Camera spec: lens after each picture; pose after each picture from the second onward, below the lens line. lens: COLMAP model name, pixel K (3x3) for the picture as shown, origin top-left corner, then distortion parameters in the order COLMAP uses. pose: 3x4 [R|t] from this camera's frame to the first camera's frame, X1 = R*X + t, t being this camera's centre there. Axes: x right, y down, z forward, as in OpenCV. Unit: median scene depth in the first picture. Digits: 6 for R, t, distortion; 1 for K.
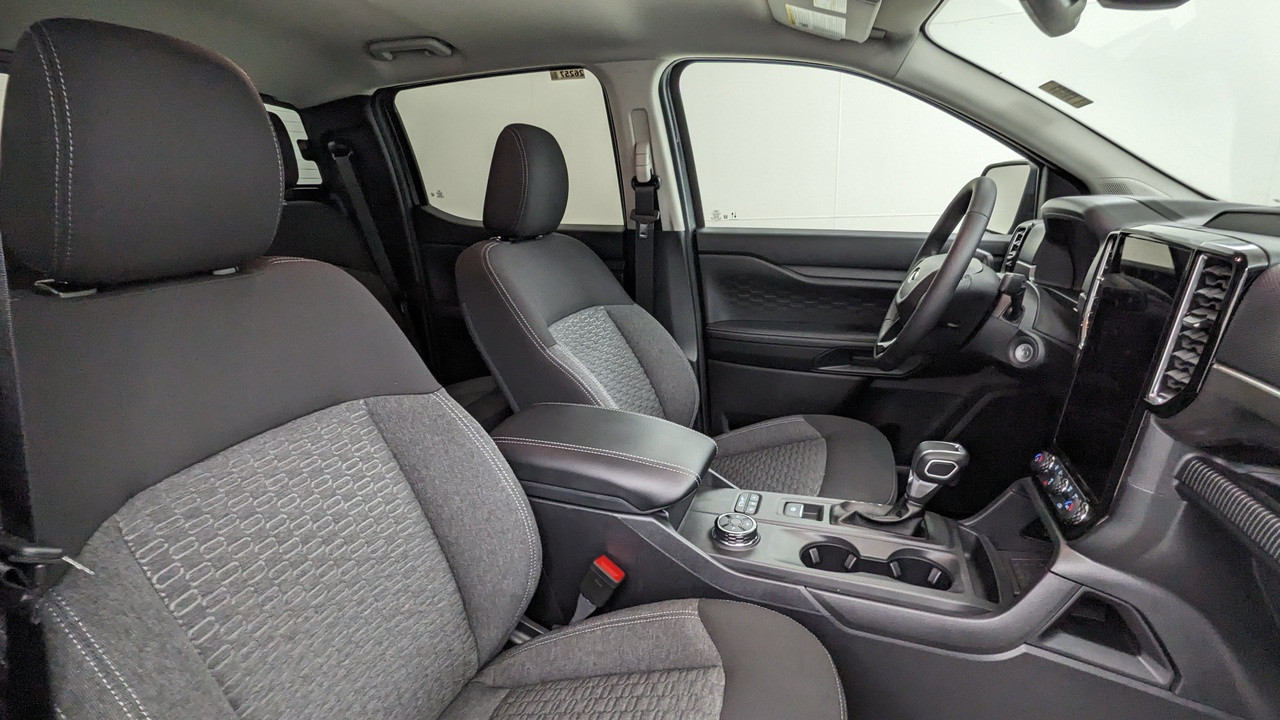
lens RADIAL K [[610.6, 0, 647.2], [0, 610.6, 365.8], [0, 0, 1]] dist [-0.005585, 0.000506]
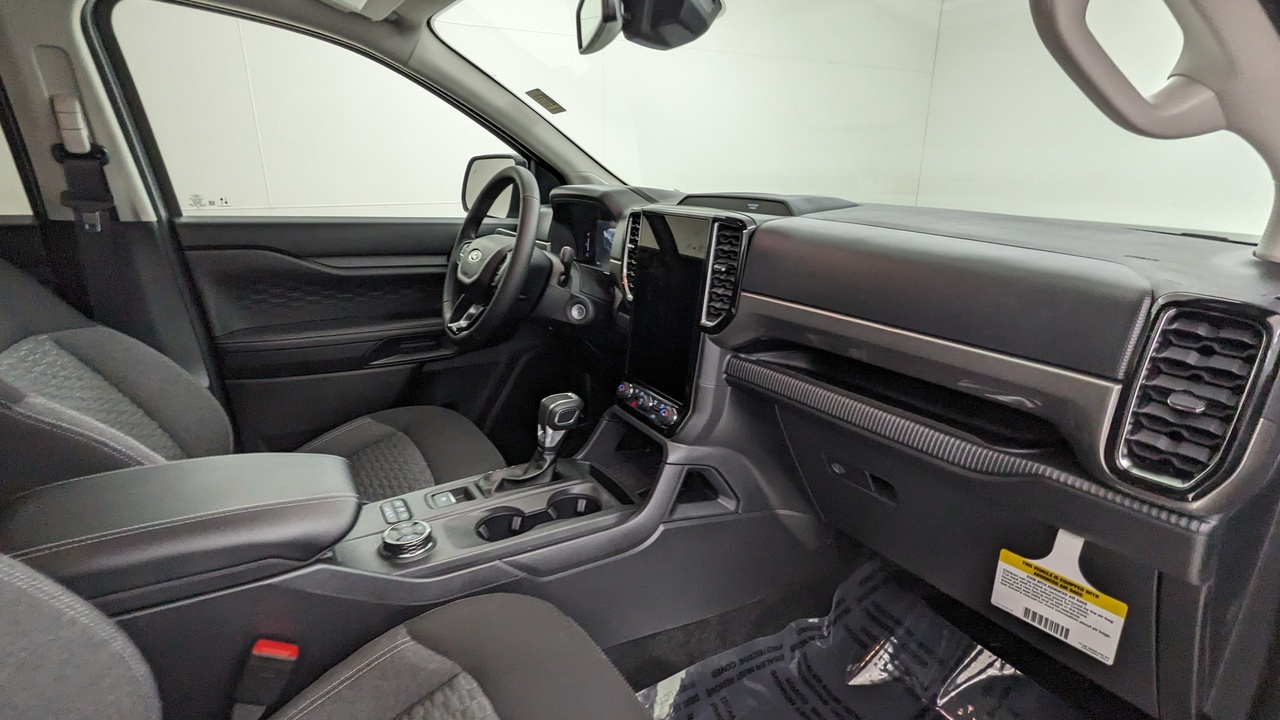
lens RADIAL K [[610.6, 0, 640.5], [0, 610.6, 364.2], [0, 0, 1]] dist [-0.005585, 0.000506]
pose [[0.640892, -0.193137, 0.742937, -0.261460], [0.184808, 0.978185, 0.094869, -0.012233], [-0.745052, 0.076500, 0.662605, 0.105462]]
